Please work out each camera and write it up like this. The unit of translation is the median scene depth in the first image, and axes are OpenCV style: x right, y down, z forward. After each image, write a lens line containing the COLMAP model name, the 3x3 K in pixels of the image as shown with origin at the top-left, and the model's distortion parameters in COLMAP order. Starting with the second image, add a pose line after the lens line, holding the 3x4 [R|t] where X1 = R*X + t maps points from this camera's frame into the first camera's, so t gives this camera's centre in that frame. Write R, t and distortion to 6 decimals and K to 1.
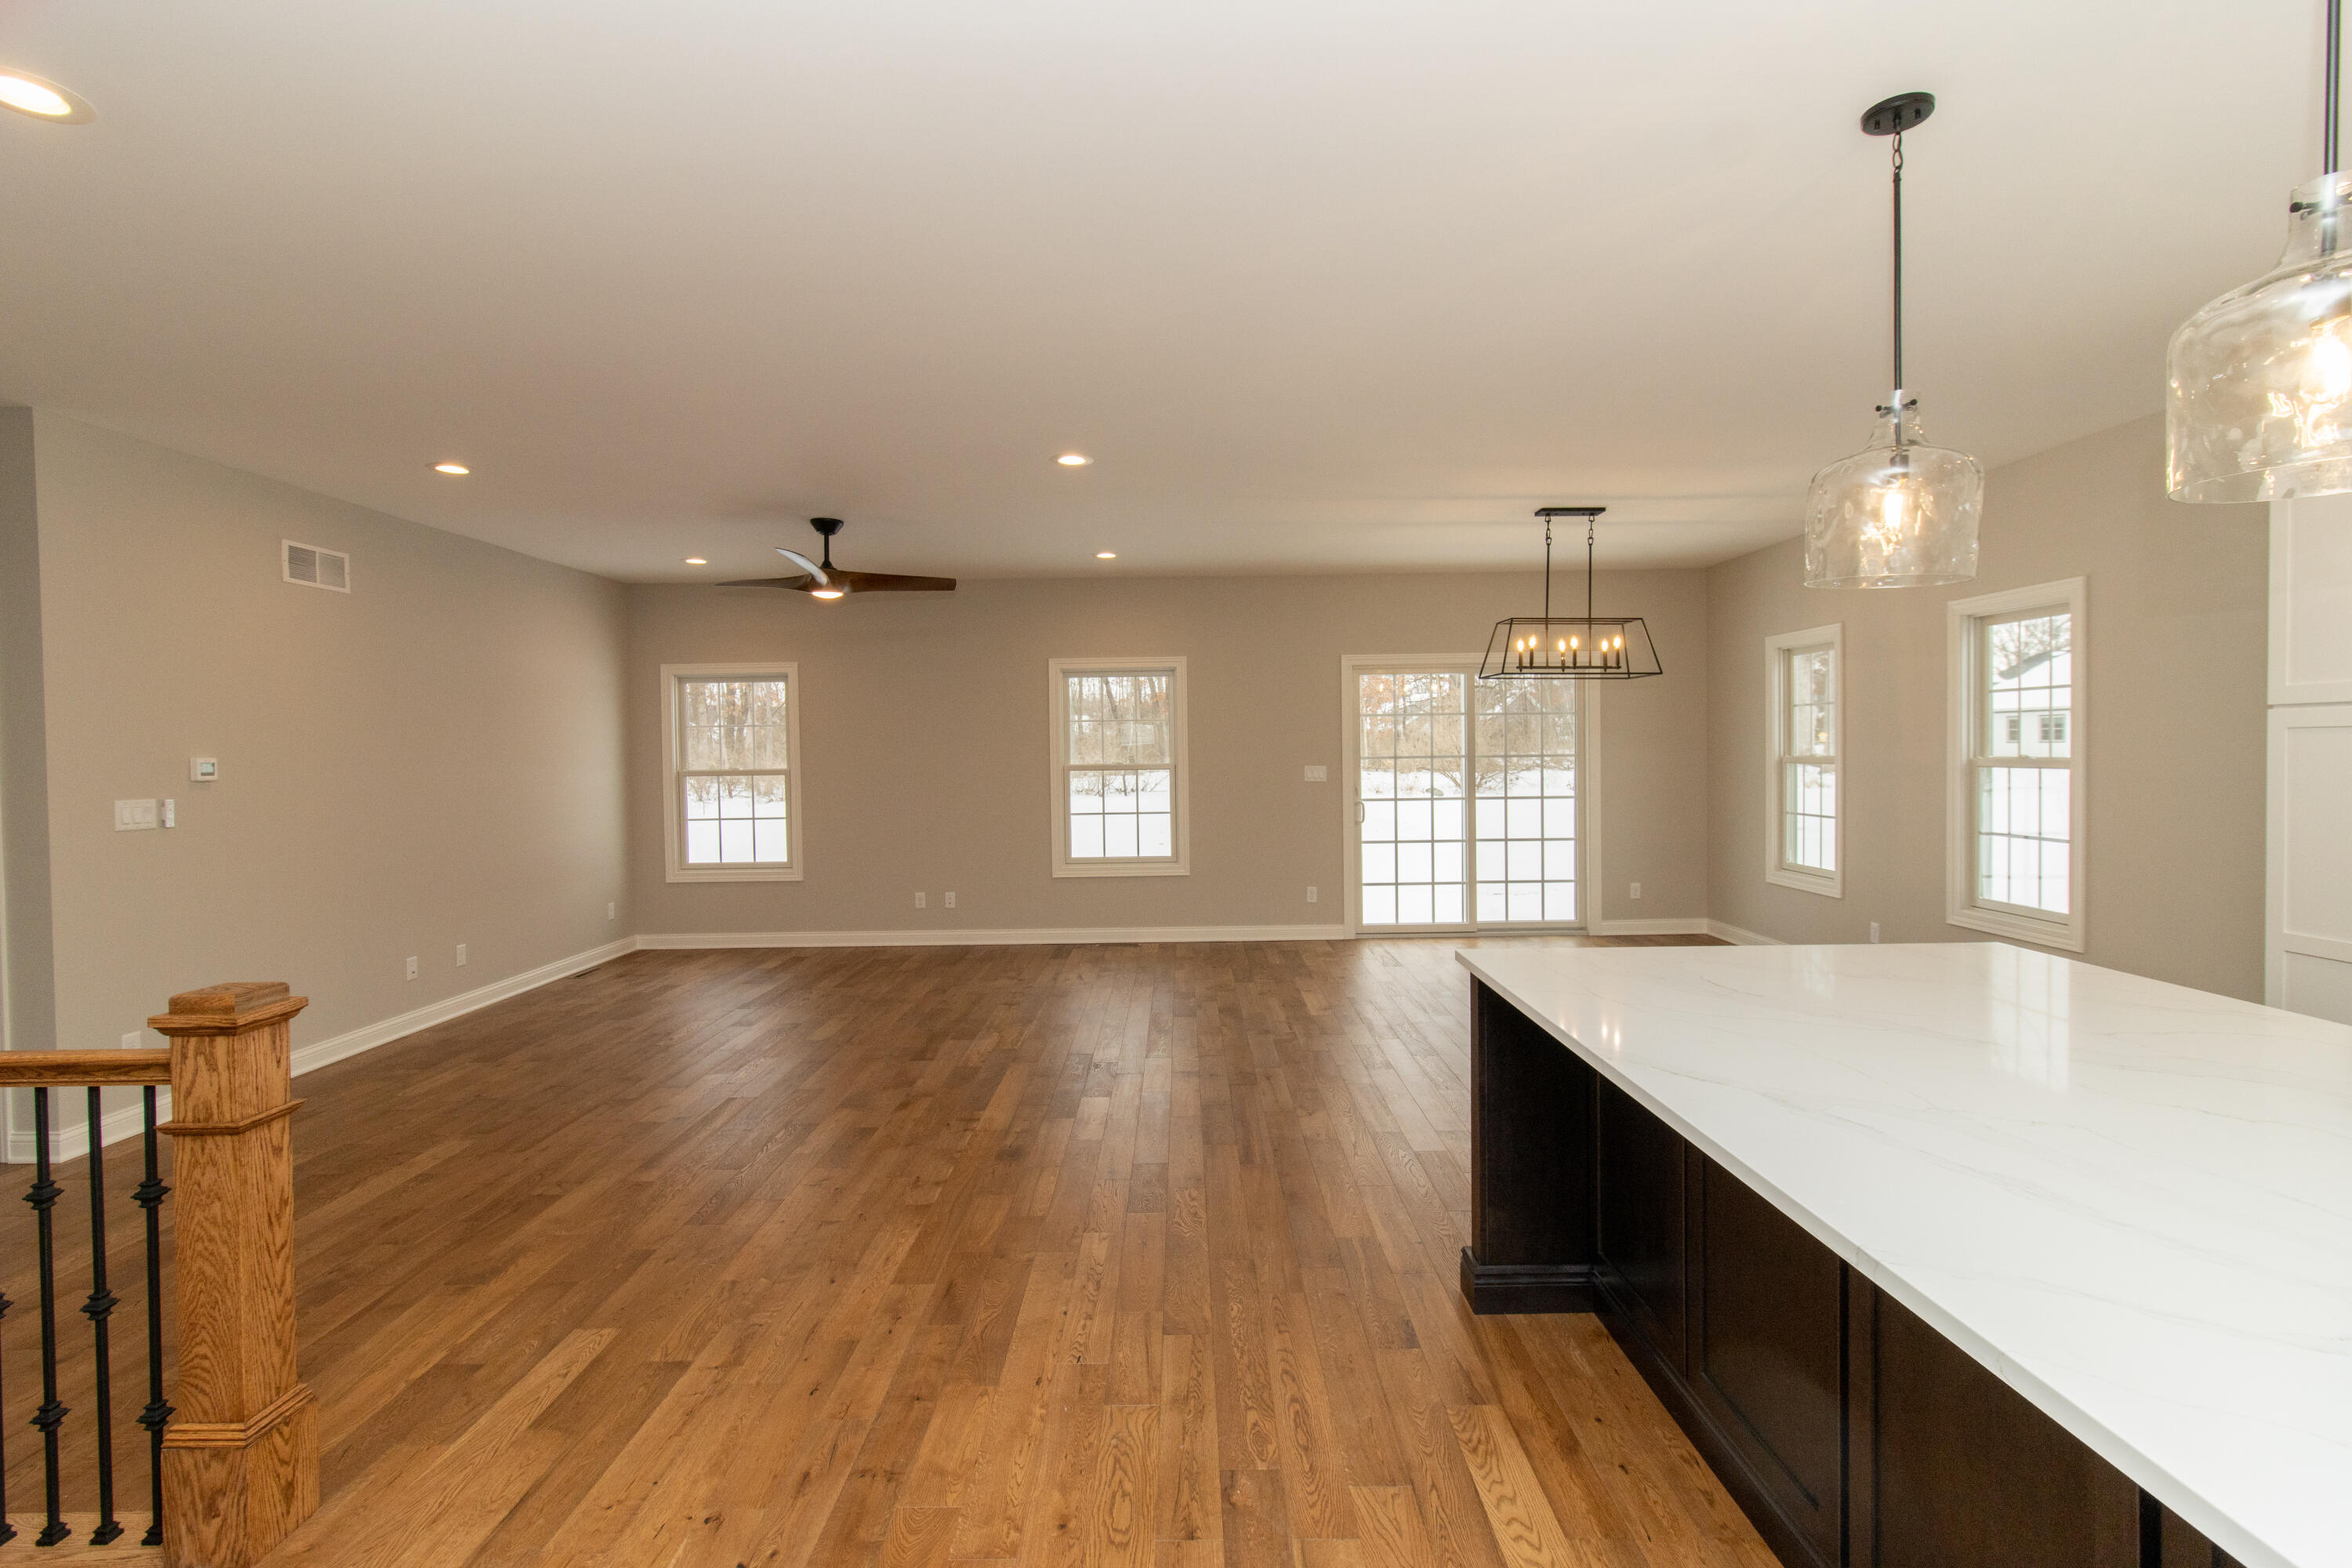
lens RADIAL K [[1083.2, 0, 1182.0], [0, 1083.2, 776.0], [0, 0, 1]] dist [0.000045, 0.002893]
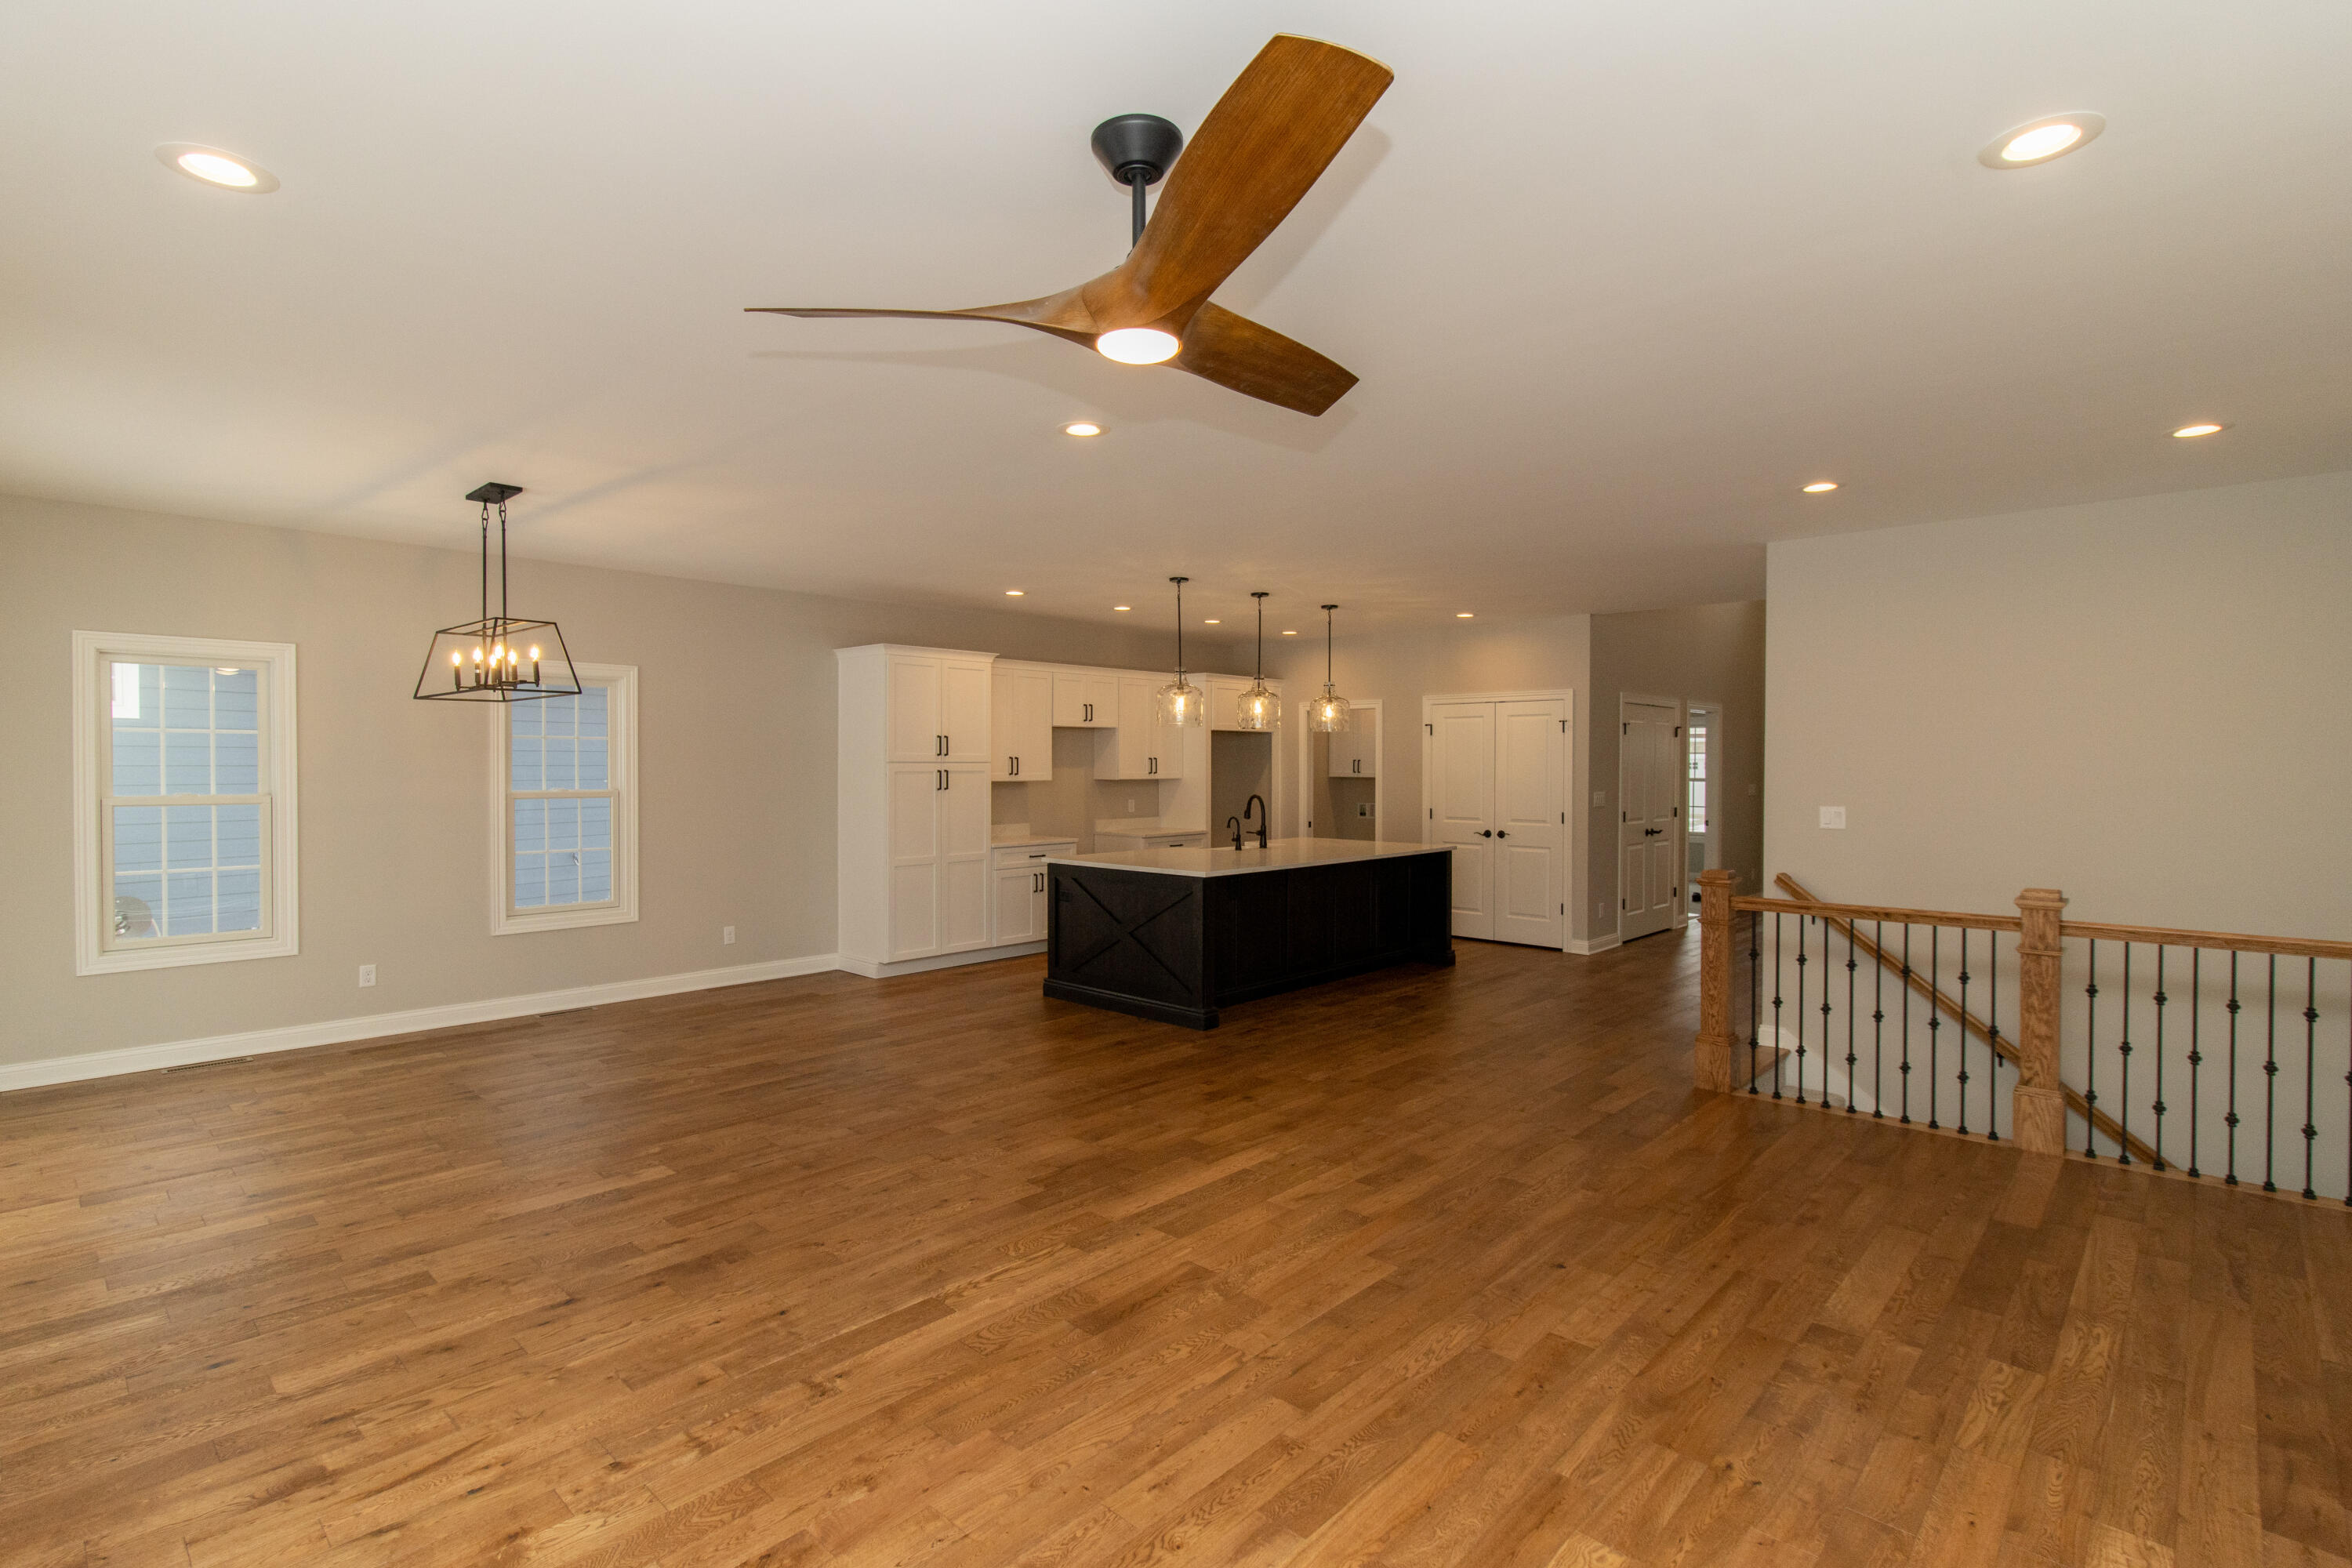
lens RADIAL K [[1083.2, 0, 1170.5], [0, 1083.2, 789.1], [0, 0, 1]] dist [0.000045, 0.002893]
pose [[-0.715685, -0.004665, 0.698407, -0.553007], [0.023267, 0.999263, 0.030517, -0.033709], [-0.698035, 0.038090, -0.715050, 1.189916]]
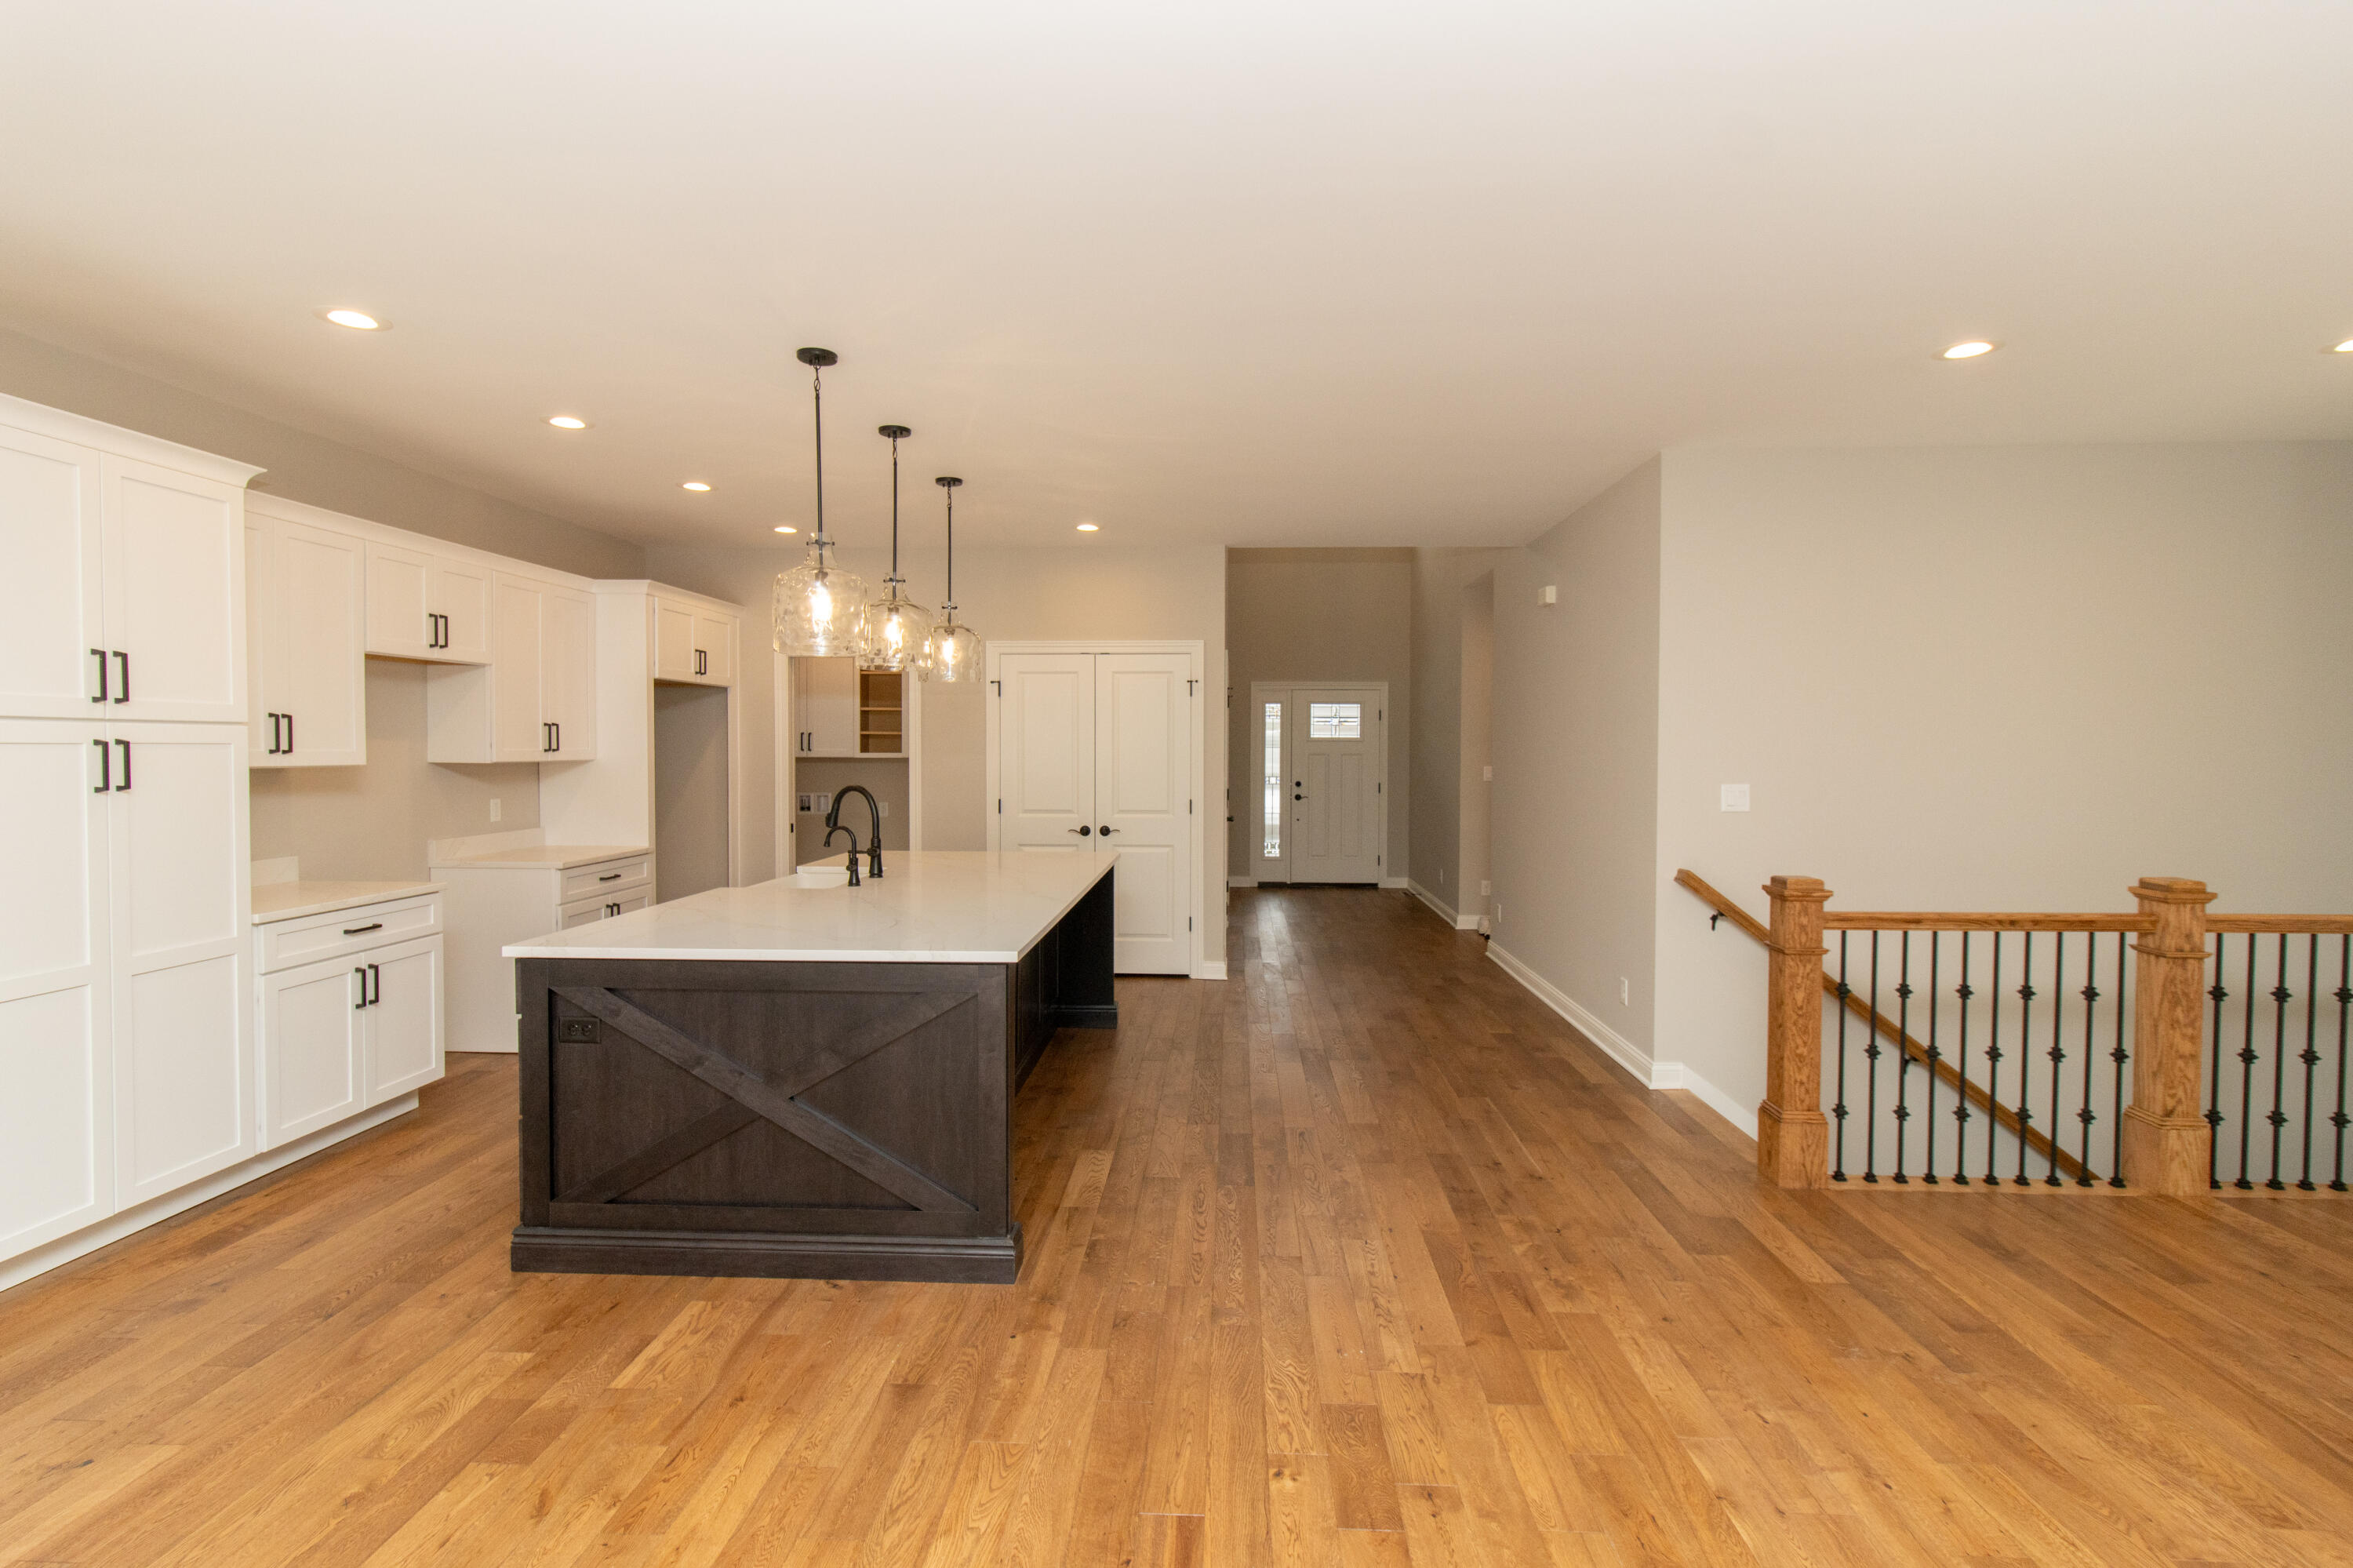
lens RADIAL K [[1083.7, 0, 1157.3], [0, 1083.7, 777.9], [0, 0, 1]] dist [0.000045, 0.002893]
pose [[-0.997521, 0.008571, 0.069842, 0.021898], [0.012040, 0.998707, 0.049391, -0.024765], [-0.069328, 0.050110, -0.996335, 0.924074]]
